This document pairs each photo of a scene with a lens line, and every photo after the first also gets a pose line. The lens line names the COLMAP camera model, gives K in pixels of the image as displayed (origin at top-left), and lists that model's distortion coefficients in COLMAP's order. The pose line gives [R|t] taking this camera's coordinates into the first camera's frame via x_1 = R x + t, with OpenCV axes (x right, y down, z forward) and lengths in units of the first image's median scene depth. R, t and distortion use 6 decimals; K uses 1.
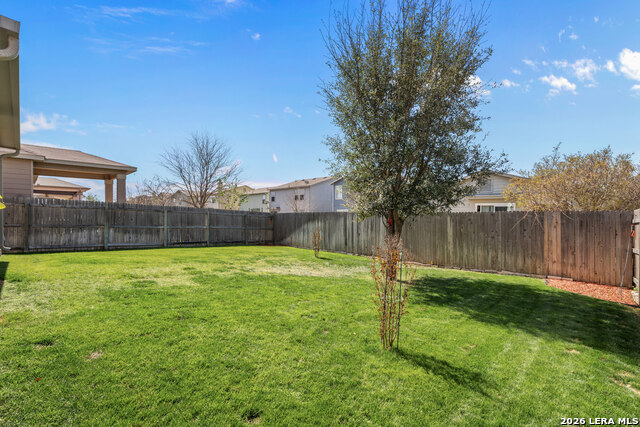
lens RADIAL K [[294.0, 0, 319.7], [0, 294.0, 215.9], [0, 0, 1]] dist [-0.004061, -0.000127]
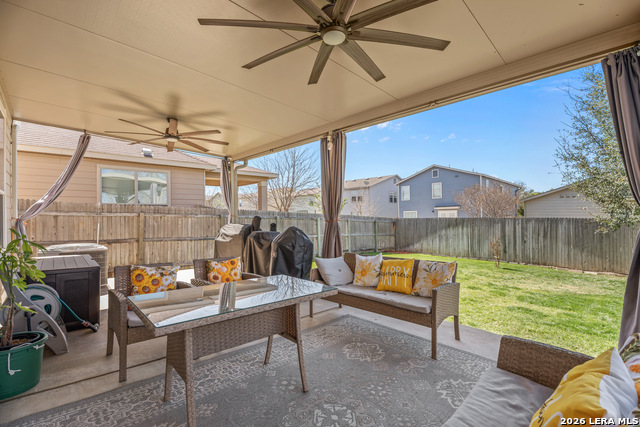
lens RADIAL K [[294.0, 0, 320.6], [0, 294.0, 215.4], [0, 0, 1]] dist [-0.004061, -0.000127]
pose [[0.998996, -0.012865, -0.042920, -0.450212], [0.012960, 0.999914, 0.001945, -0.029994], [0.042891, -0.002499, 0.999077, 0.041268]]
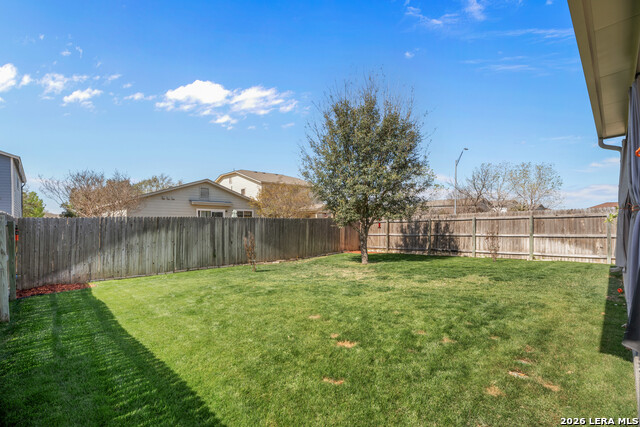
lens RADIAL K [[294.0, 0, 319.9], [0, 294.0, 217.1], [0, 0, 1]] dist [-0.004061, -0.000127]
pose [[0.014187, 0.001005, 0.999899, -0.731041], [-0.001871, 0.999998, -0.000979, -0.014293], [-0.999898, -0.001857, 0.014189, 0.681566]]
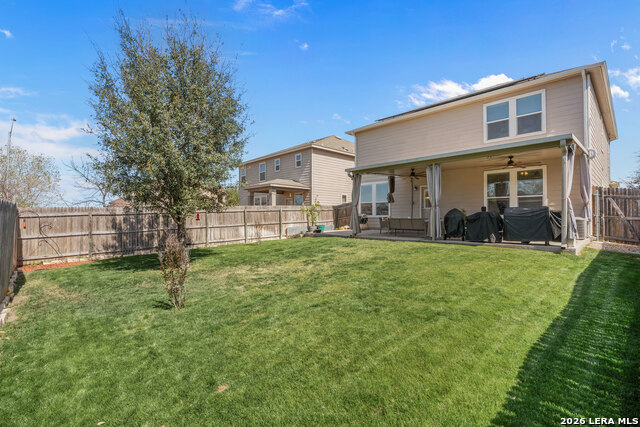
lens RADIAL K [[300.1, 0, 320.4], [0, 300.1, 214.5], [0, 0, 1]] dist [0.000224, 0.000025]
pose [[-0.999715, -0.001830, 0.023819, -0.195105], [-0.002147, 0.999909, -0.013289, 0.013298], [-0.023792, -0.013336, -0.999628, 1.213811]]
